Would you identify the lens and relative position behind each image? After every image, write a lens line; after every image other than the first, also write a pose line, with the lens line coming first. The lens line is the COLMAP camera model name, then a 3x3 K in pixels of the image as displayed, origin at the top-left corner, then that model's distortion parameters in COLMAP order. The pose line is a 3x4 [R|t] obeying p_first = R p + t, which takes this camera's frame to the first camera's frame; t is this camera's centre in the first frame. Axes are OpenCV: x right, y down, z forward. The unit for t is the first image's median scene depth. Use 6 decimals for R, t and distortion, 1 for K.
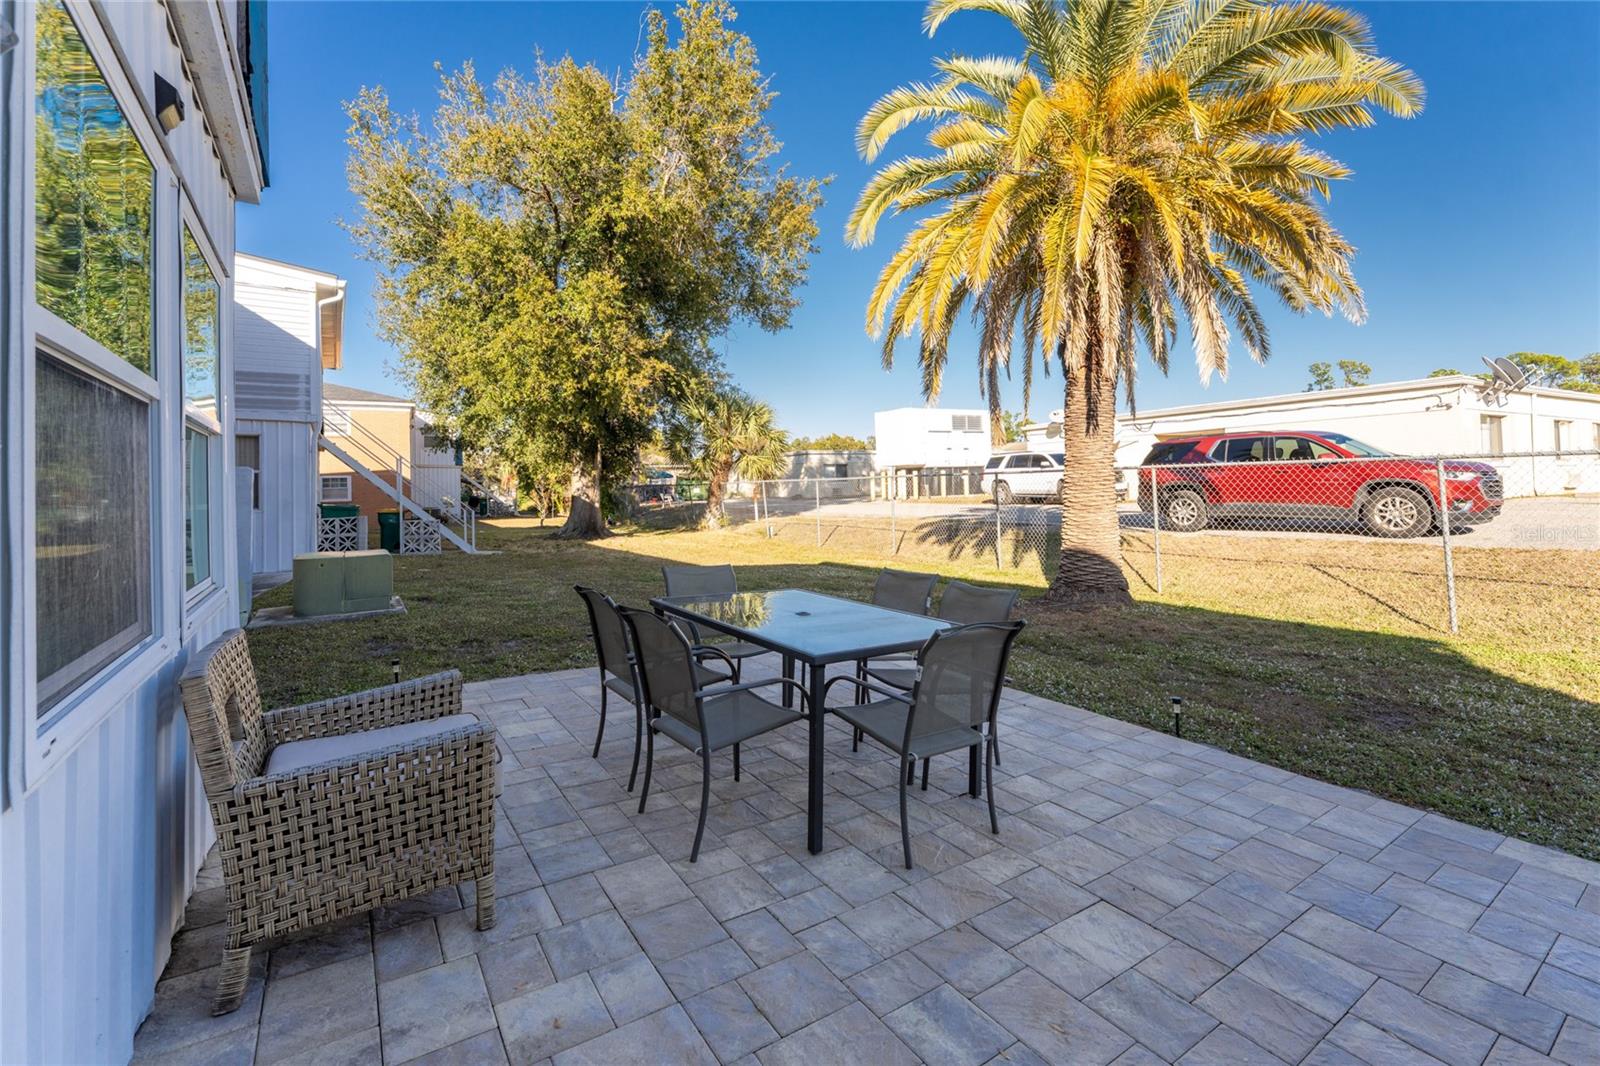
lens RADIAL K [[686.8, 0, 748.8], [0, 686.8, 490.5], [0, 0, 1]] dist [0.001218, 0.000355]
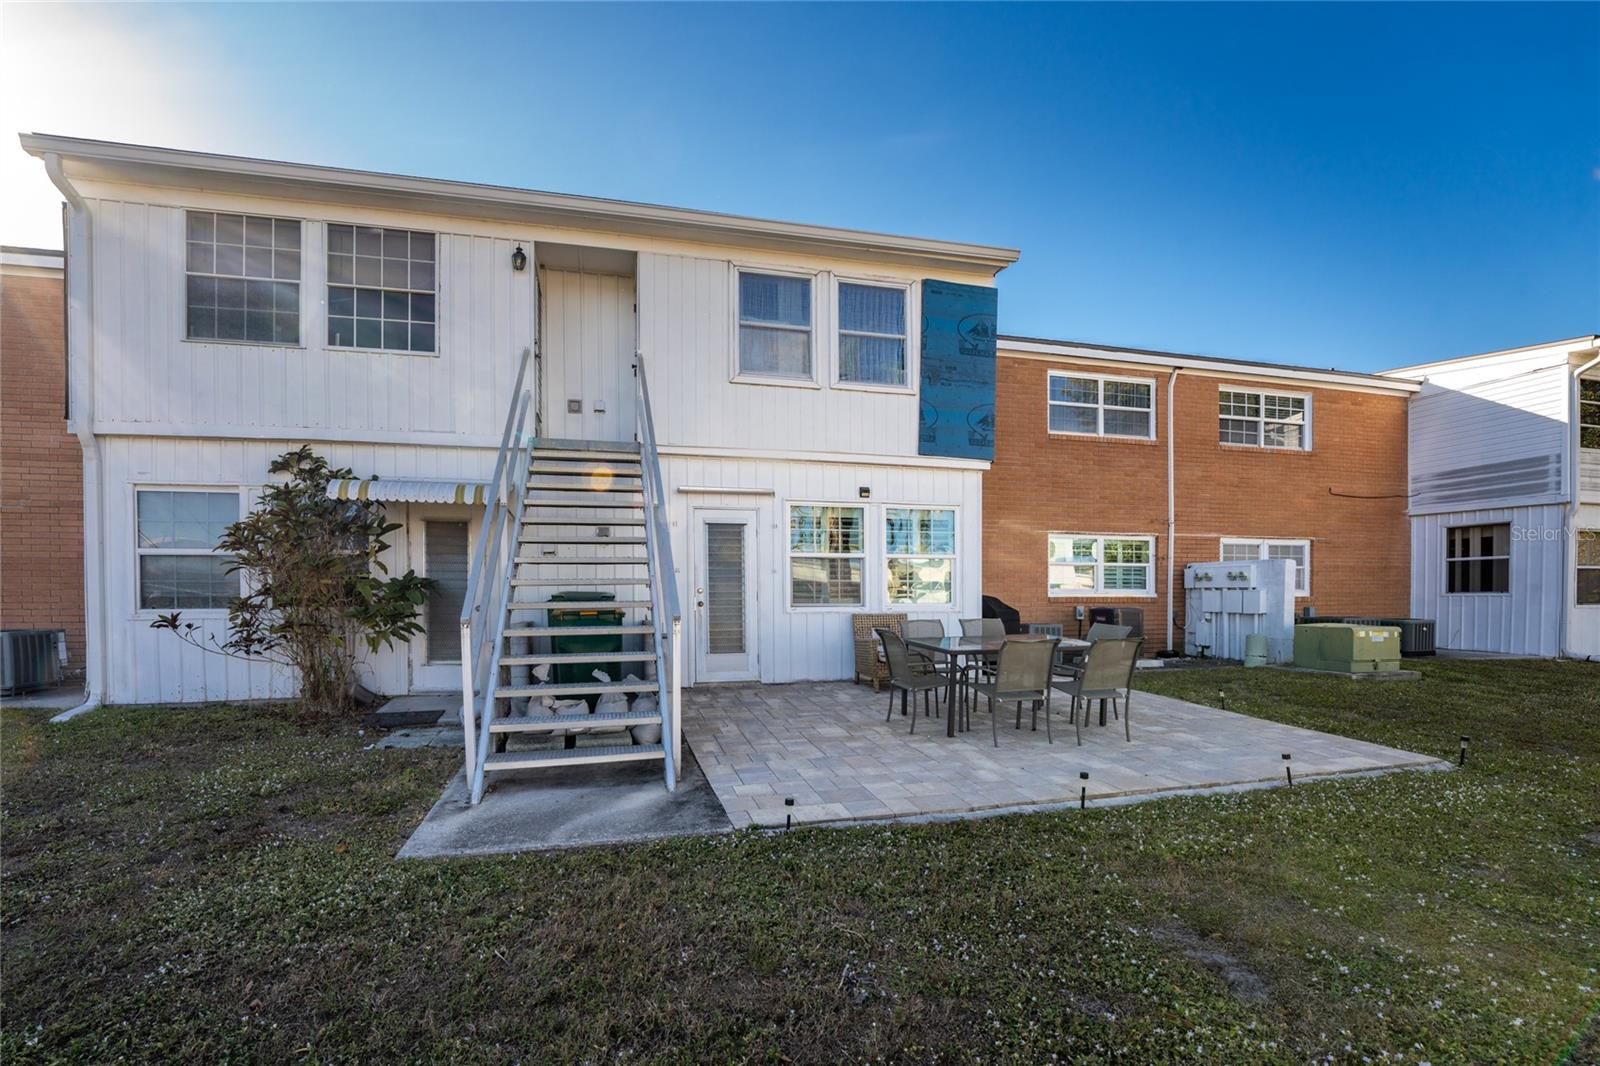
lens RADIAL K [[649.6, 0, 815.0], [0, 649.6, 594.5], [0, 0, 1]] dist [-0.014032, 0.000043]
pose [[-0.278537, 0.016517, -0.960283, 0.487070], [0.002253, 0.999861, 0.016544, 0.008654], [0.960423, 0.002445, -0.278536, 0.266327]]
